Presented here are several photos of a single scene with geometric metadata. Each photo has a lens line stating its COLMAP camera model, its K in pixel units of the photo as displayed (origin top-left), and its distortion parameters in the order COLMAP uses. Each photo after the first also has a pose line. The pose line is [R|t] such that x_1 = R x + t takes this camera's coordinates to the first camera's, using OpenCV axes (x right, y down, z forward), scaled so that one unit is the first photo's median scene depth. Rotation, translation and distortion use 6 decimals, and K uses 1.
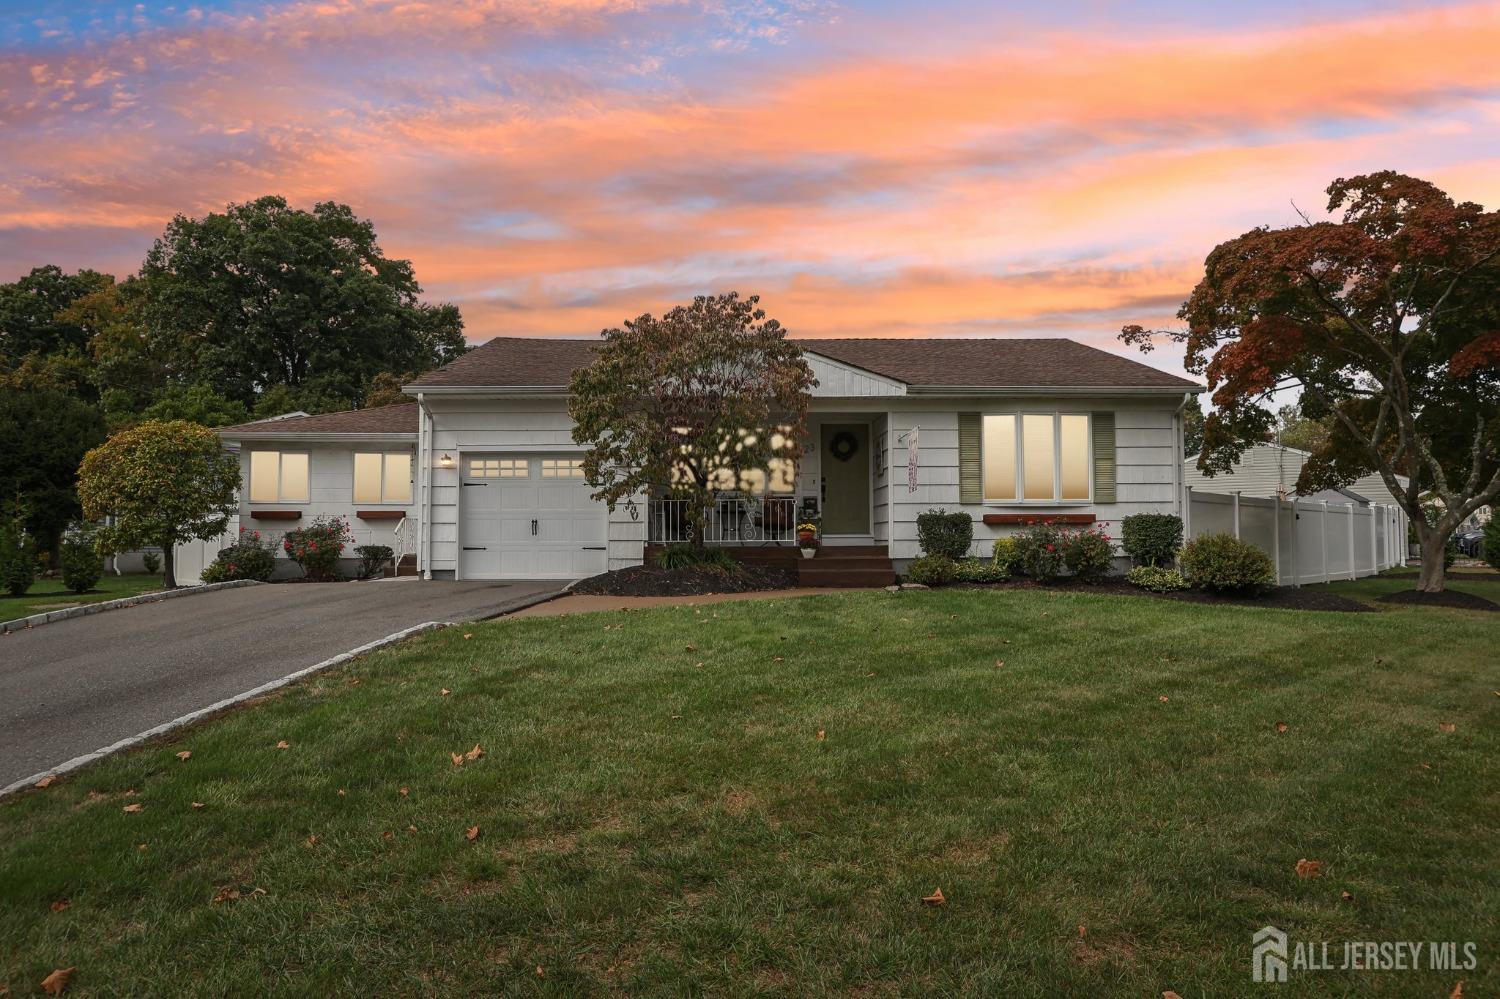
lens RADIAL K [[657.7, 0, 750.0], [0, 657.7, 499.5], [0, 0, 1]] dist [-0.000007, 0.000001]
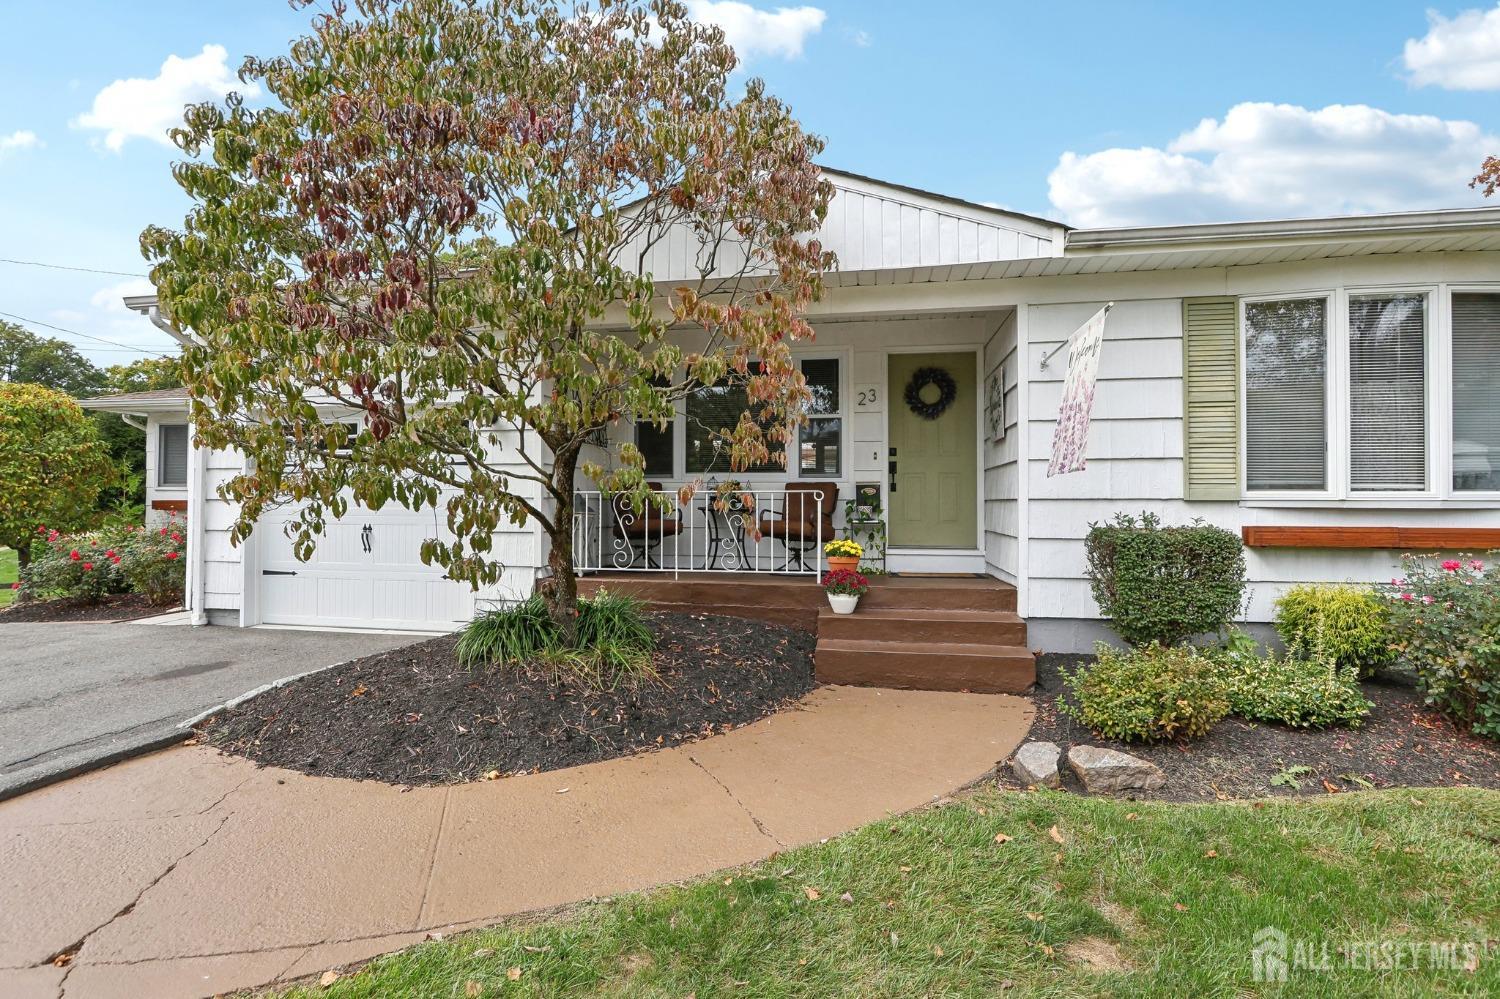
lens RADIAL K [[678.7, 0, 750.0], [0, 678.7, 499.5], [0, 0, 1]] dist [-0.000265, -0.000054]
pose [[0.989446, 0.003073, -0.144866, 0.088709], [0.001050, 0.999597, 0.028375, -0.007578], [0.144895, -0.028227, 0.989044, 0.477899]]
